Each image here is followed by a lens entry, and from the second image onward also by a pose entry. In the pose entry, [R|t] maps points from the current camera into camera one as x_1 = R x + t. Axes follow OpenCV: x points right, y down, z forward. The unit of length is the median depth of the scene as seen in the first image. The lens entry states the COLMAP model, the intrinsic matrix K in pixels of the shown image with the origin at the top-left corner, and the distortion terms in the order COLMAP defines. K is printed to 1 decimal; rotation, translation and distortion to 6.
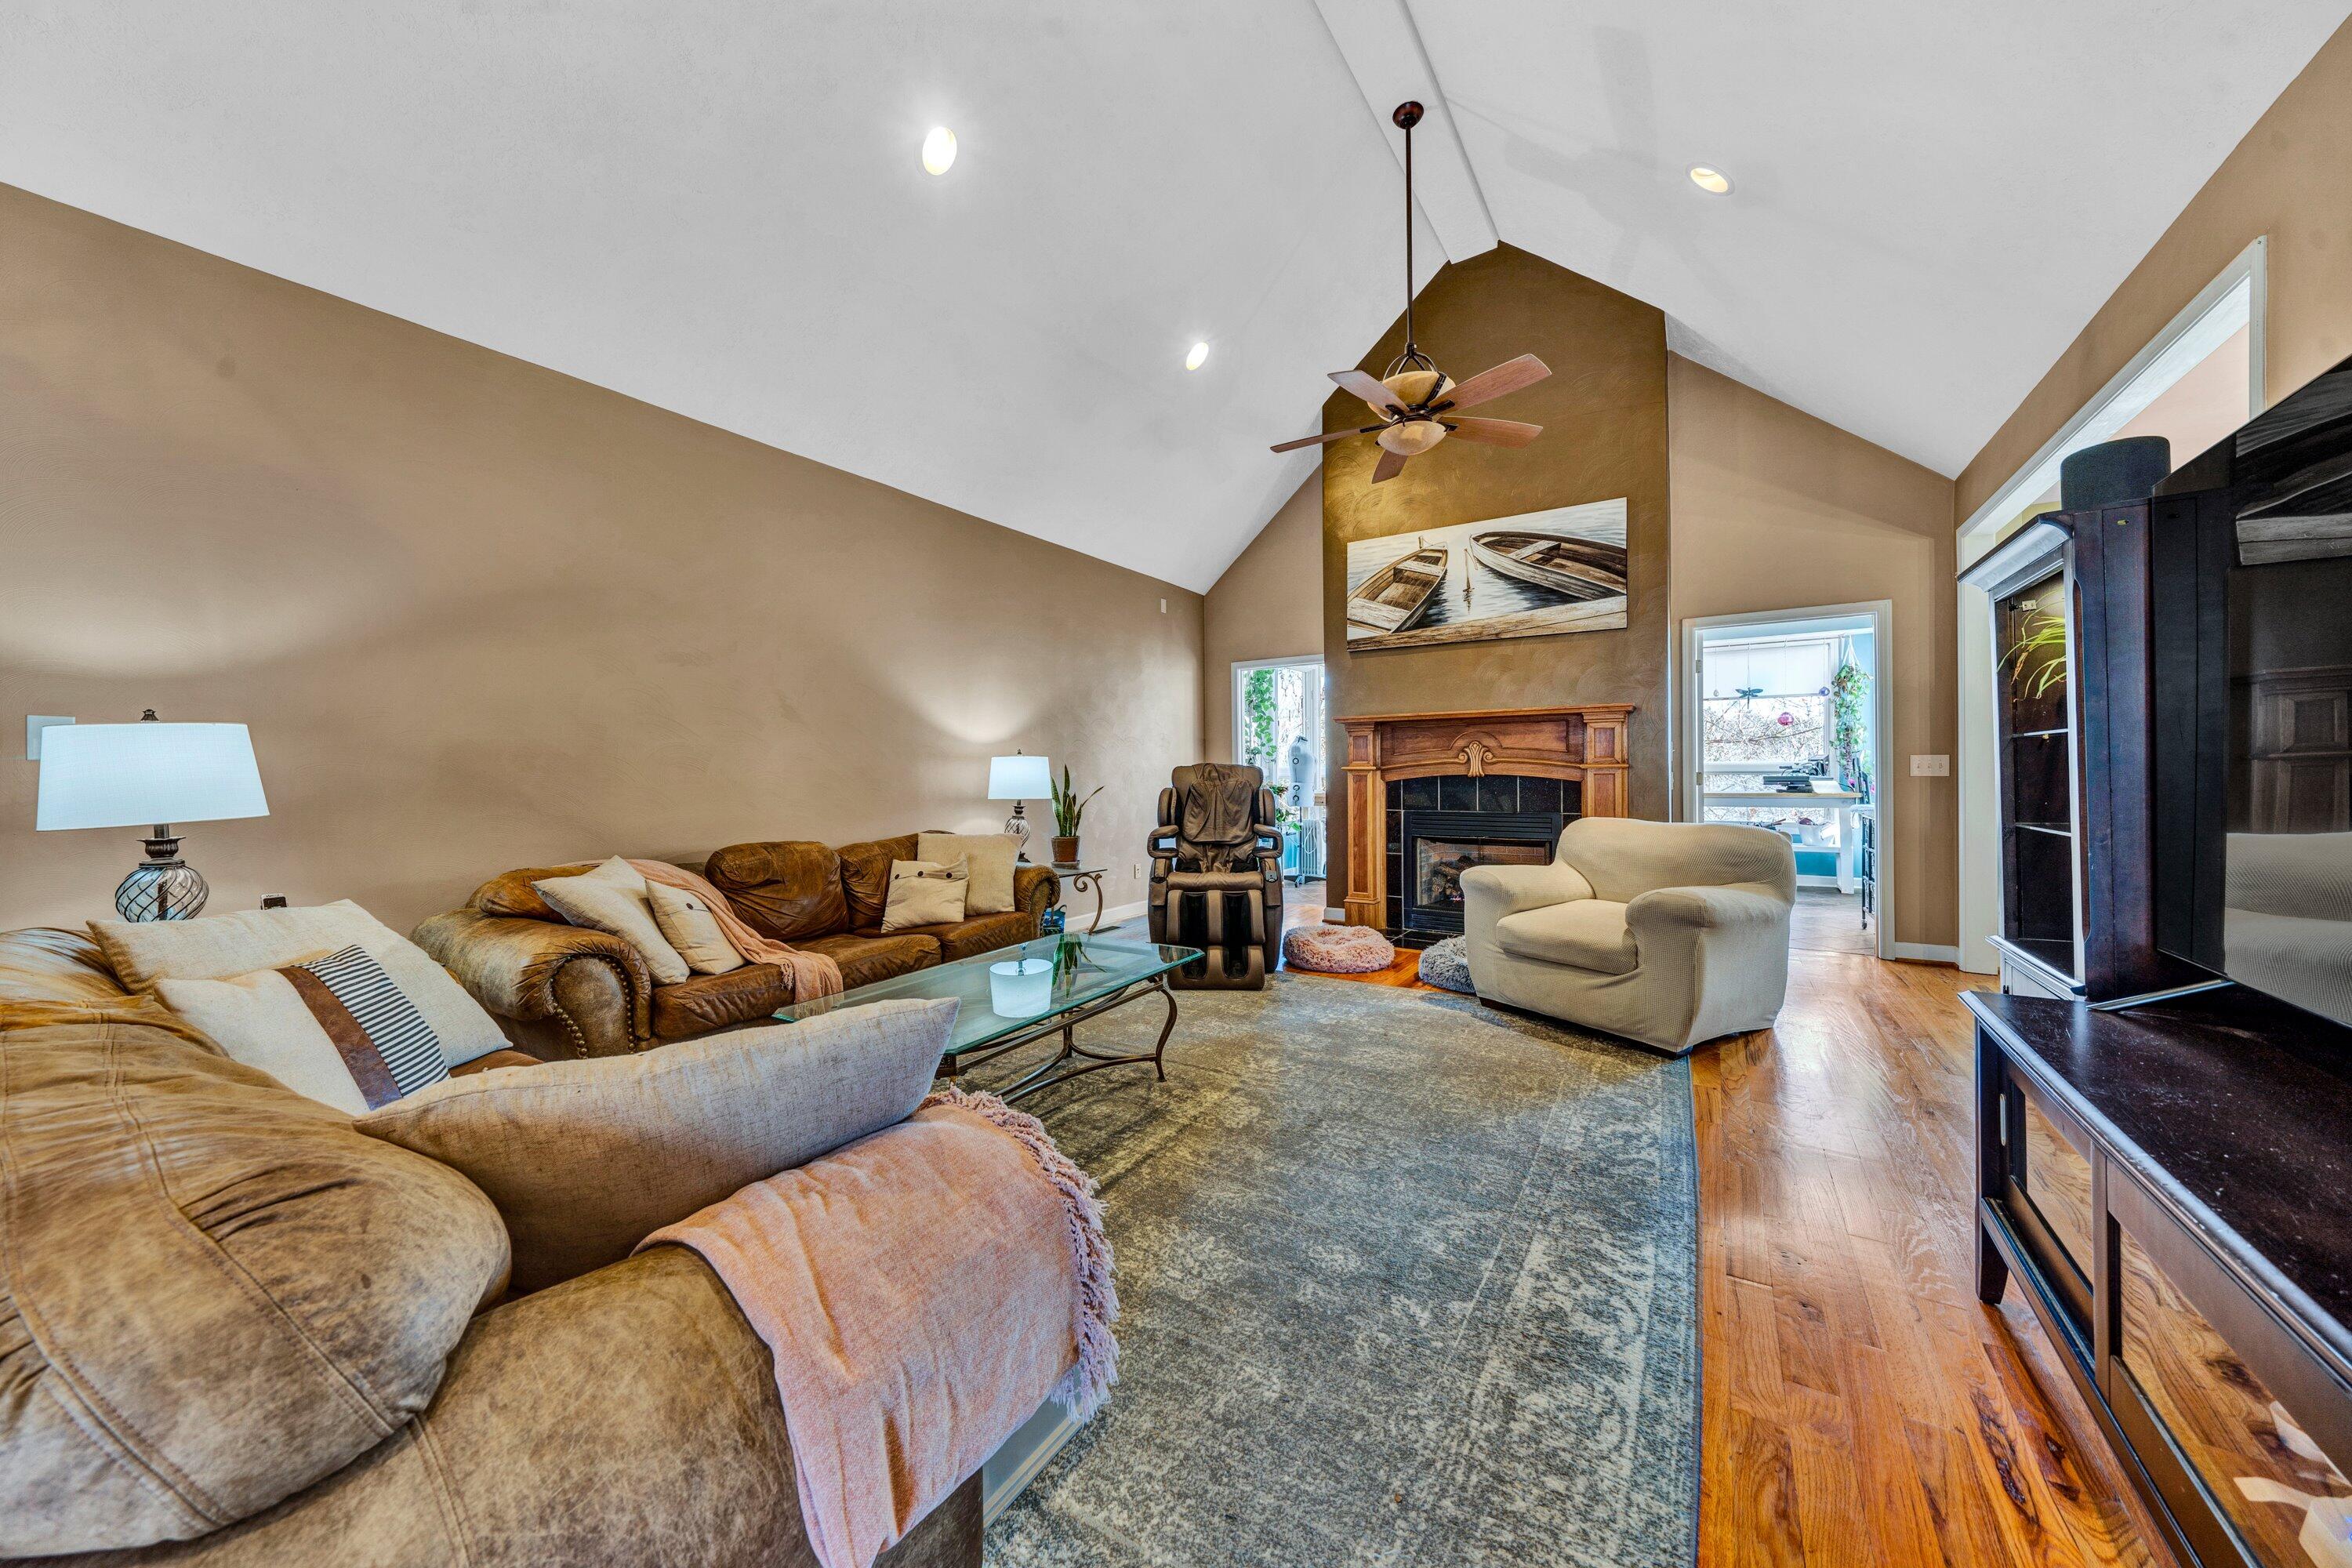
lens RADIAL K [[821.7, 0, 1176.0], [0, 821.7, 784.0], [0, 0, 1]] dist [-0.002851, -0.000105]
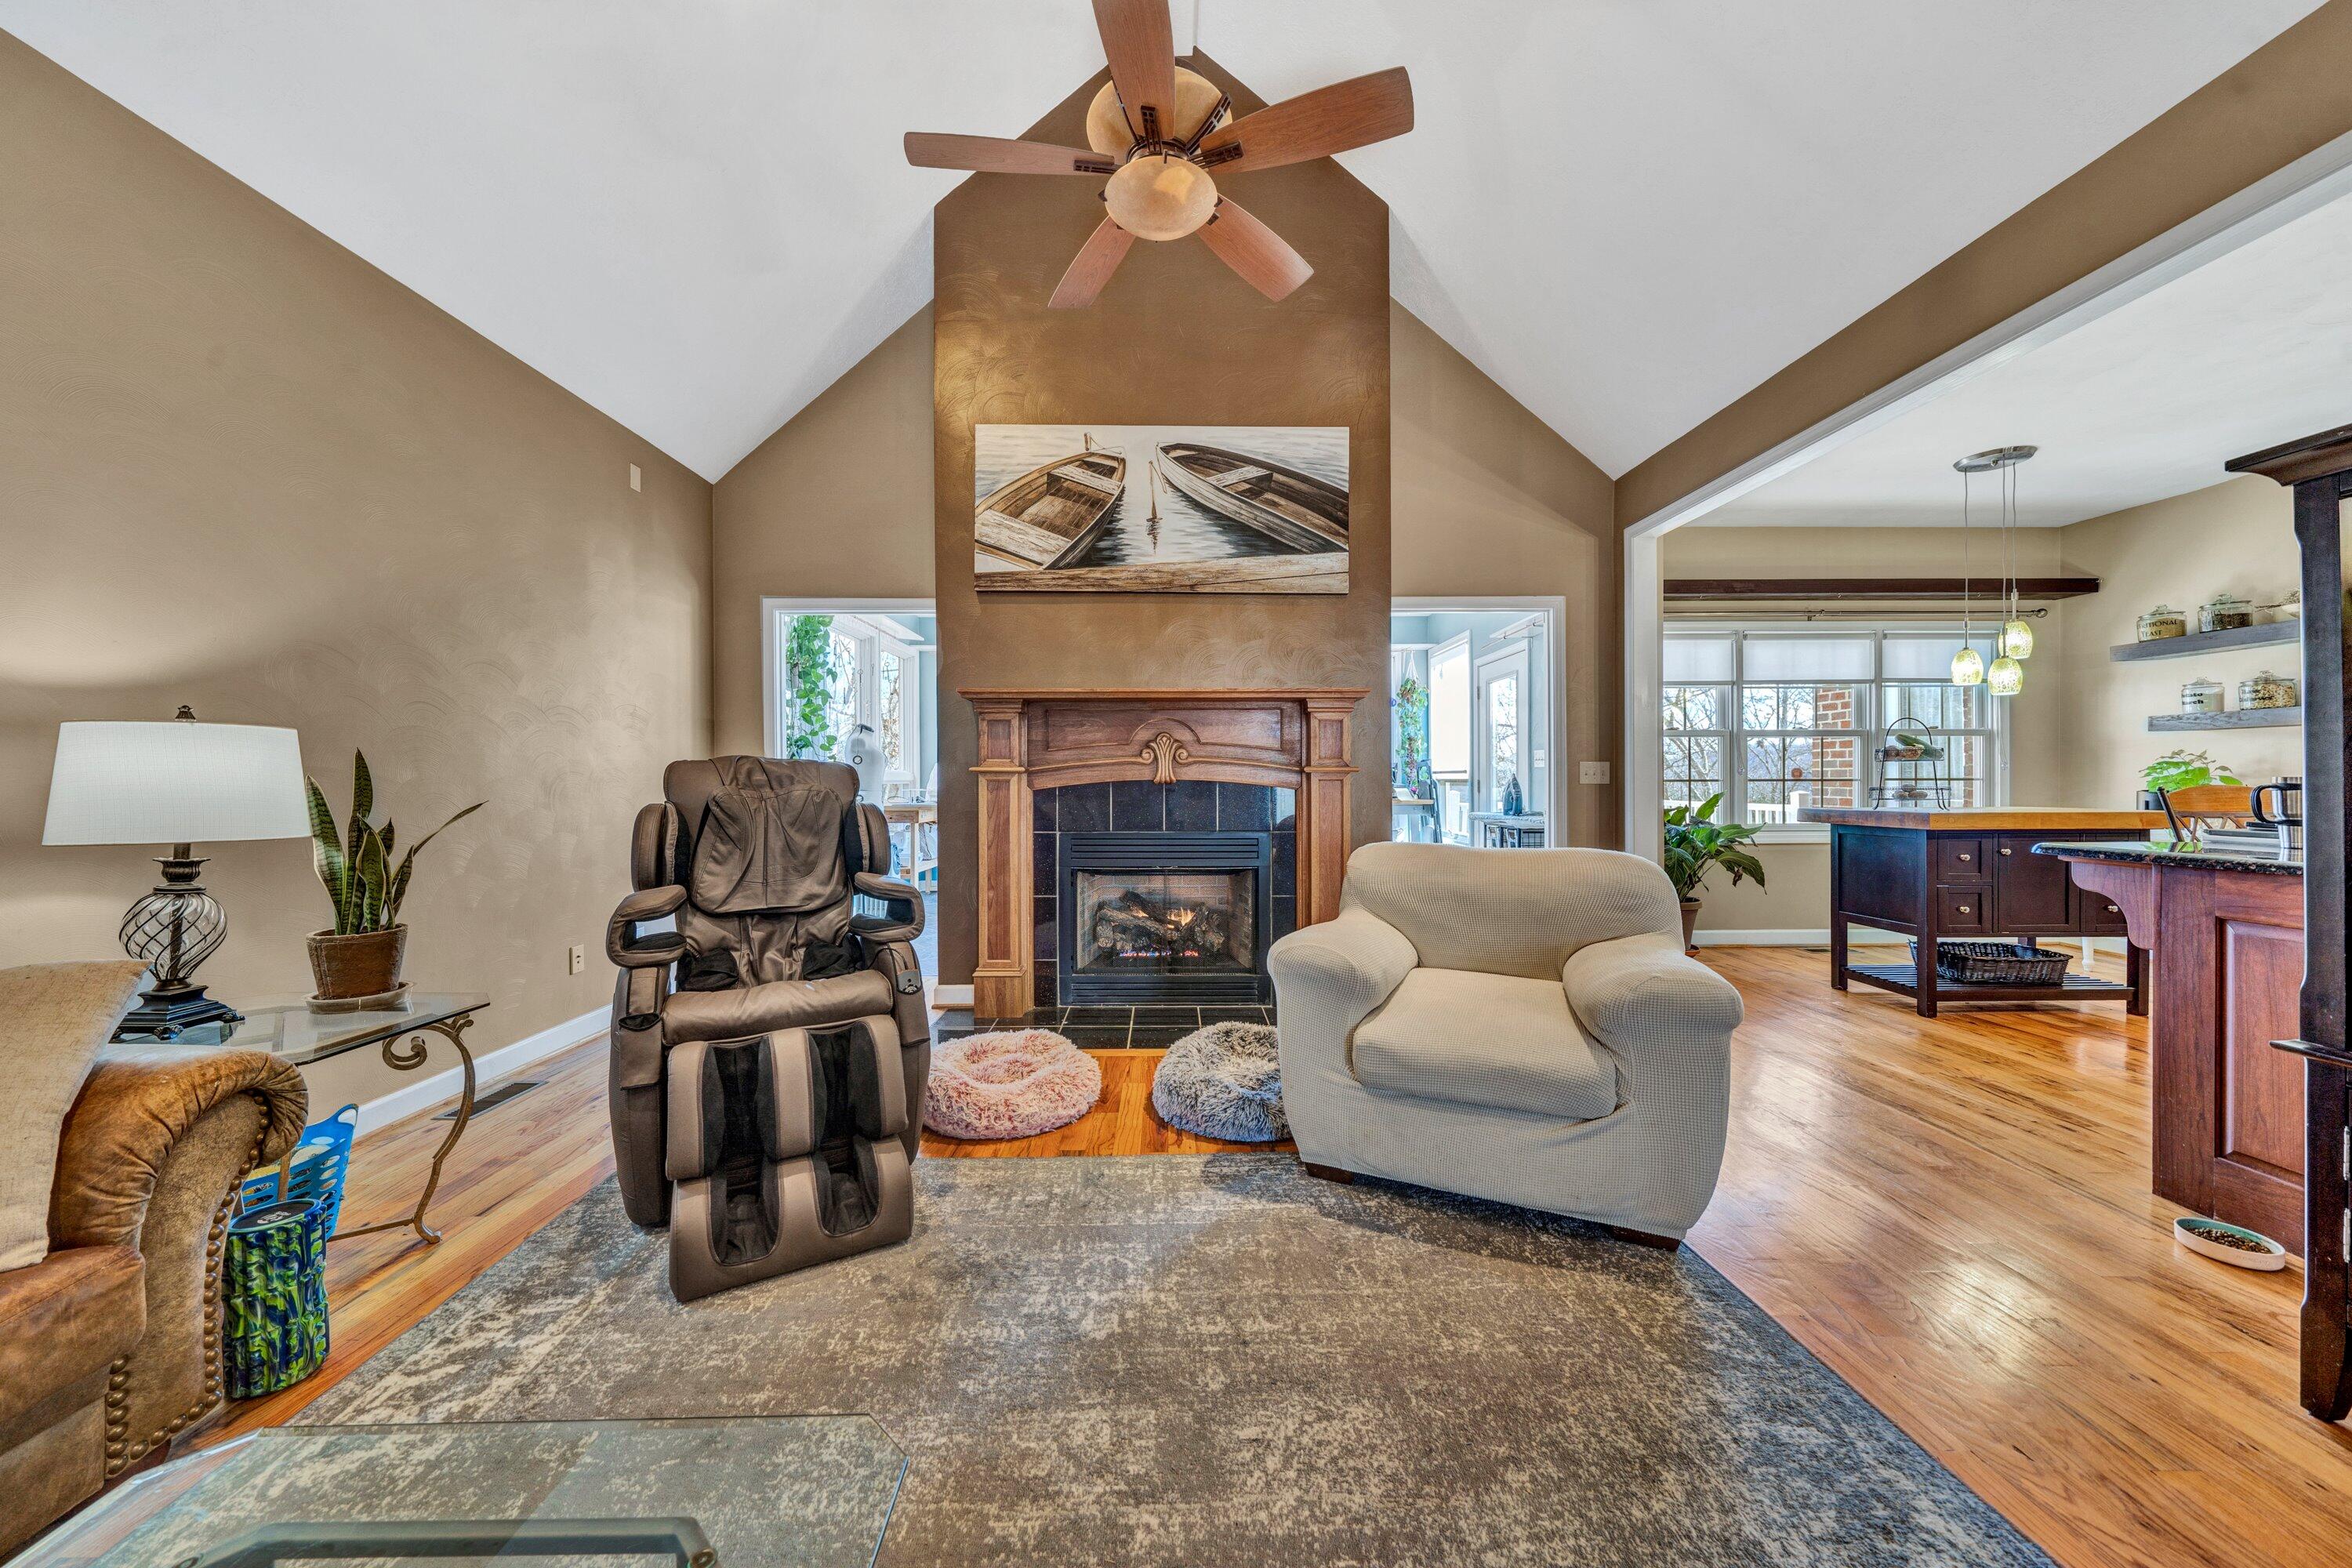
lens RADIAL K [[821.7, 0, 1176.0], [0, 821.7, 784.0], [0, 0, 1]] dist [-0.002851, -0.000105]
pose [[0.833527, 0.001382, 0.552477, -0.021312], [0.001768, 0.999985, -0.005169, -0.004260], [-0.552476, 0.005285, 0.833512, 0.421732]]
